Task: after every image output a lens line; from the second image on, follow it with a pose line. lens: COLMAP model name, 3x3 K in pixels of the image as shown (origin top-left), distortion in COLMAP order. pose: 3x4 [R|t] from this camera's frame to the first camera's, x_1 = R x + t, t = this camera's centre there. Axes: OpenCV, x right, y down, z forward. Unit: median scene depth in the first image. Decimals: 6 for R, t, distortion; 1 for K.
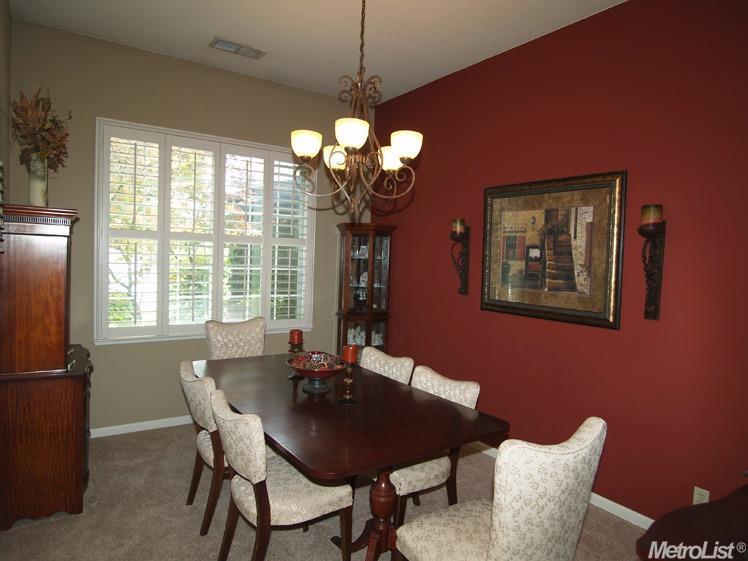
lens RADIAL K [[476.9, 0, 370.4], [0, 476.9, 280.9], [0, 0, 1]] dist [-0.031775, 0.008233]
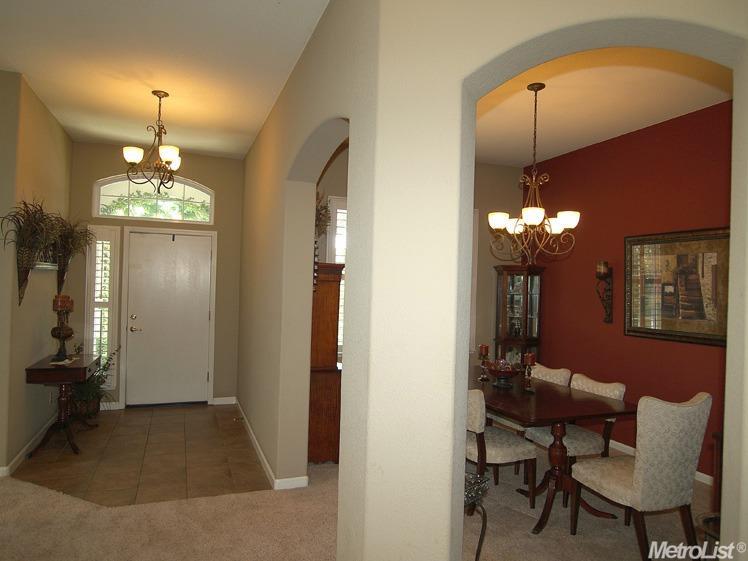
lens RADIAL K [[498.0, 0, 371.8], [0, 498.0, 278.1], [0, 0, 1]] dist [-0.011478, -0.005569]
pose [[0.971980, -0.012271, -0.234743, -0.116446], [-0.005628, 0.997135, -0.075430, 0.016598], [0.234996, 0.074637, 0.969127, -0.479556]]
